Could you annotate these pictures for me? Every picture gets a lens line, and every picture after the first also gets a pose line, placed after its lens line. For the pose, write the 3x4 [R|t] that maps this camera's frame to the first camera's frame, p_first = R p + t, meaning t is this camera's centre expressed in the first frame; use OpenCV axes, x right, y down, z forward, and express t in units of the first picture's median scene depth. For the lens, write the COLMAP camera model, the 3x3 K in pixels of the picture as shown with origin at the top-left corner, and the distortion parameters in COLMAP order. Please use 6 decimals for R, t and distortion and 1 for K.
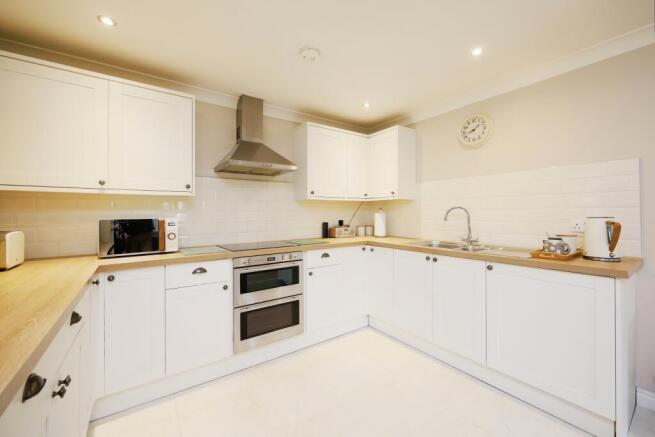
lens RADIAL K [[272.3, 0, 325.6], [0, 272.3, 216.1], [0, 0, 1]] dist [0.007822, -0.001174]
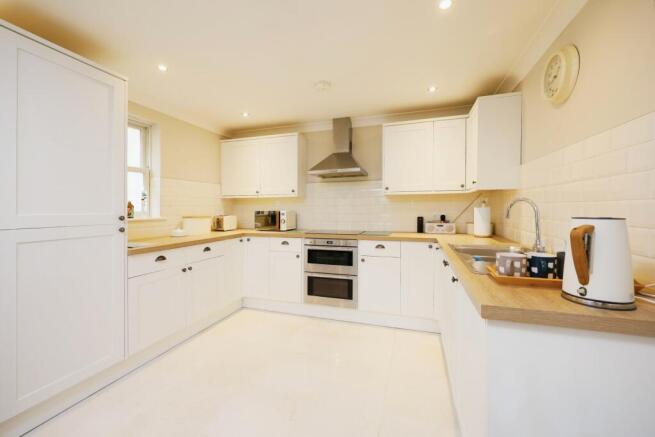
lens RADIAL K [[272.3, 0, 325.8], [0, 272.3, 210.6], [0, 0, 1]] dist [0.007822, -0.001174]
pose [[0.572193, 0.011011, -0.820045, 0.823242], [-0.007021, 0.999939, 0.008528, -0.006623], [0.820089, 0.000878, 0.572235, 0.217825]]
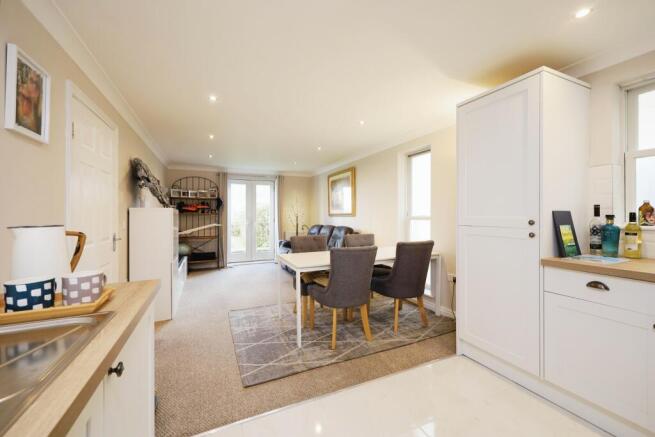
lens RADIAL K [[272.3, 0, 324.2], [0, 272.3, 208.8], [0, 0, 1]] dist [0.007822, -0.001174]
pose [[-0.971764, 0.015916, 0.235416, 0.160794], [0.013271, 0.999830, -0.012816, -0.011427], [-0.235579, -0.009330, -0.971810, 1.110750]]
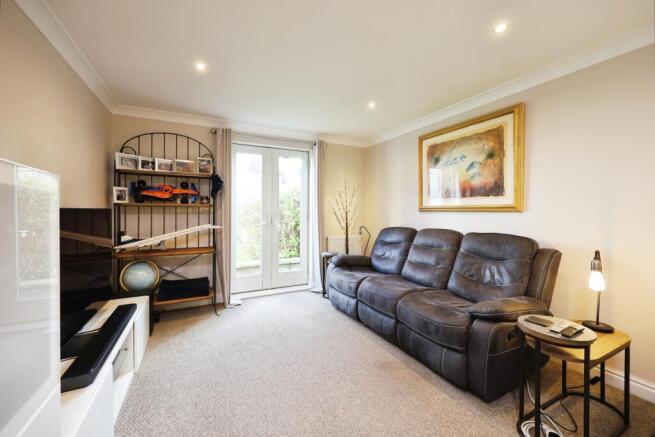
lens RADIAL K [[272.3, 0, 328.8], [0, 272.3, 209.8], [0, 0, 1]] dist [0.007822, -0.001174]
pose [[-0.983743, 0.003769, 0.179540, 0.970338], [0.004643, 0.999979, 0.004444, 0.009914], [-0.179519, 0.005205, -0.983741, 0.032576]]
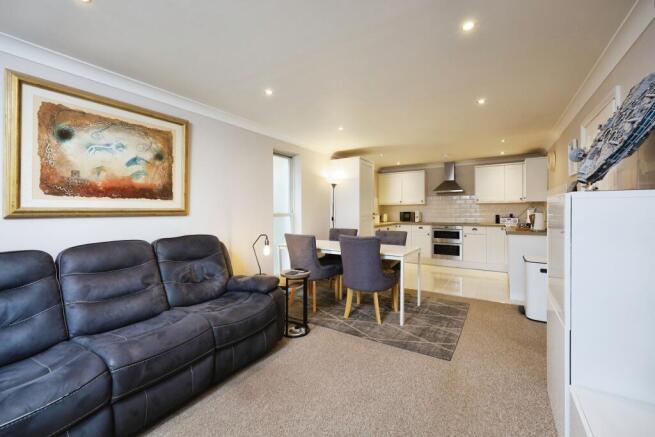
lens RADIAL K [[272.3, 0, 325.9], [0, 272.3, 211.1], [0, 0, 1]] dist [0.007822, -0.001174]
pose [[0.350618, 0.004774, -0.936506, 1.769000], [-0.006509, 0.999975, 0.002660, 0.001327], [0.936496, 0.005163, 0.350641, -0.966551]]
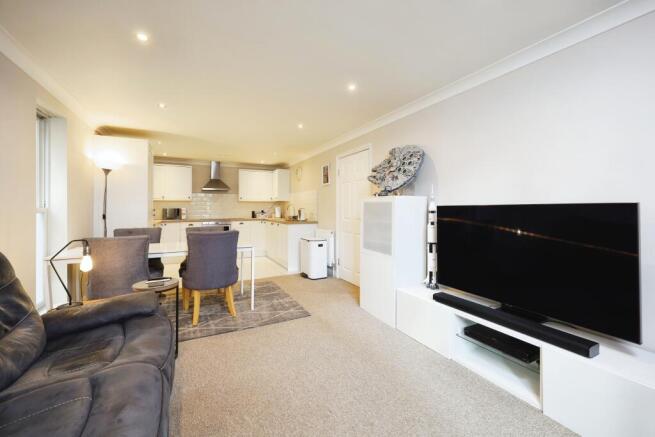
lens RADIAL K [[272.3, 0, 327.0], [0, 272.3, 210.4], [0, 0, 1]] dist [0.007822, -0.001174]
pose [[0.985357, 0.005125, -0.170424, 1.320804], [-0.005699, 0.999980, -0.002878, 0.028044], [0.170406, 0.003807, 0.985367, -1.489454]]
